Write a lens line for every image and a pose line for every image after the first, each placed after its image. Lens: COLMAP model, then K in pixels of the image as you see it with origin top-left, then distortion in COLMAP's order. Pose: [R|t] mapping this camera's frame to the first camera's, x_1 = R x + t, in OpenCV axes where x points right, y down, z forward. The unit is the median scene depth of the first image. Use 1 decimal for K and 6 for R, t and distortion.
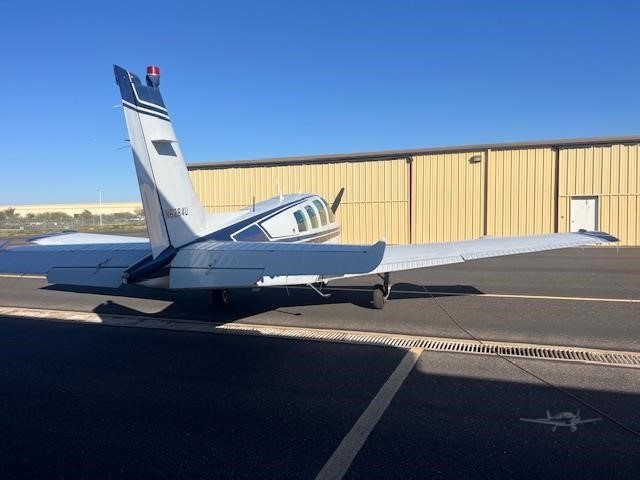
lens RADIAL K [[480.1, 0, 320.0], [0, 480.1, 240.0], [0, 0, 1]] dist [0.052226, -0.079136]
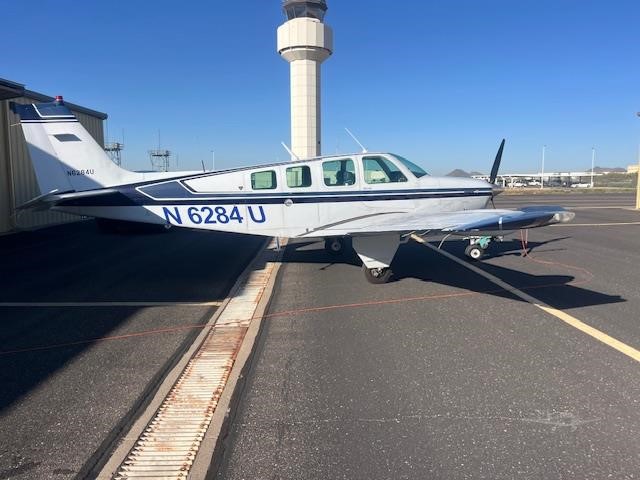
lens RADIAL K [[472.8, 0, 320.0], [0, 472.8, 240.0], [0, 0, 1]] dist [0.051763, -0.083225]
pose [[0.373067, 0.126983, -0.919074, 1.571492], [-0.048073, 0.991905, 0.117532, -0.055647], [0.926558, 0.000336, 0.376151, 1.073866]]
